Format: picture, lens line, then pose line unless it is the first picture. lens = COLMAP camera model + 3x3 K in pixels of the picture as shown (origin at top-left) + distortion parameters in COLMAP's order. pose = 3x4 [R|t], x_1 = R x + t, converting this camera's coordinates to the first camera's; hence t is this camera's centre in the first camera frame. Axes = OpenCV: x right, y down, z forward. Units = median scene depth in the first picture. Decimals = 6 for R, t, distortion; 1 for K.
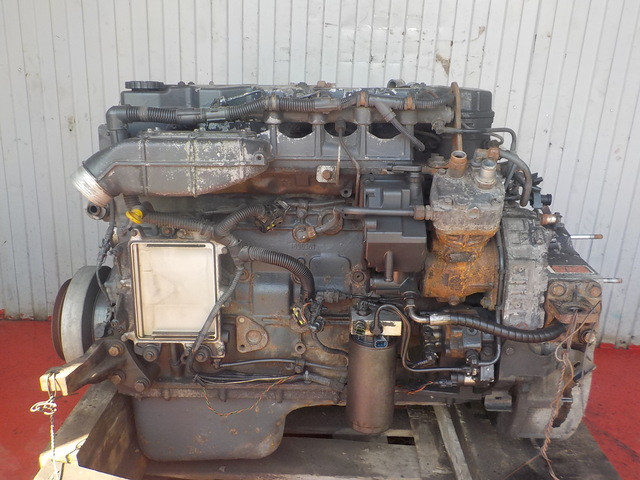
lens RADIAL K [[581.4, 0, 320.8], [0, 581.4, 242.7], [0, 0, 1]] dist [0.049675, -0.037996]
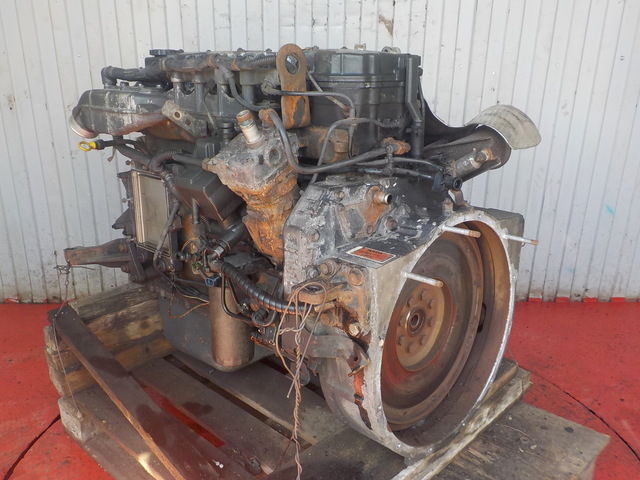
lens RADIAL K [[581.4, 0, 320.1], [0, 581.4, 238.5], [0, 0, 1]] dist [0.049675, -0.037996]
pose [[0.998684, -0.047774, 0.018631, 0.061152], [0.046760, 0.997576, 0.051533, -0.002422], [-0.021048, -0.050594, 0.998497, 0.000499]]
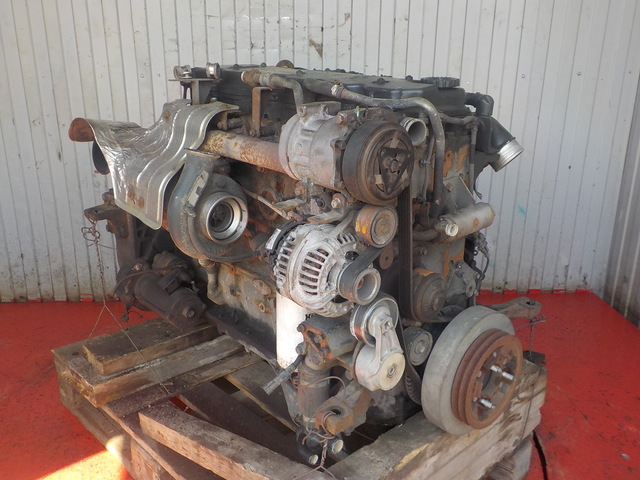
lens RADIAL K [[581.4, 0, 319.0], [0, 581.4, 239.9], [0, 0, 1]] dist [0.049675, -0.037996]
pose [[0.997248, -0.059898, 0.043677, 0.141085], [0.059368, 0.998147, 0.013342, 0.046658], [-0.044396, -0.010712, 0.998957, -0.121641]]
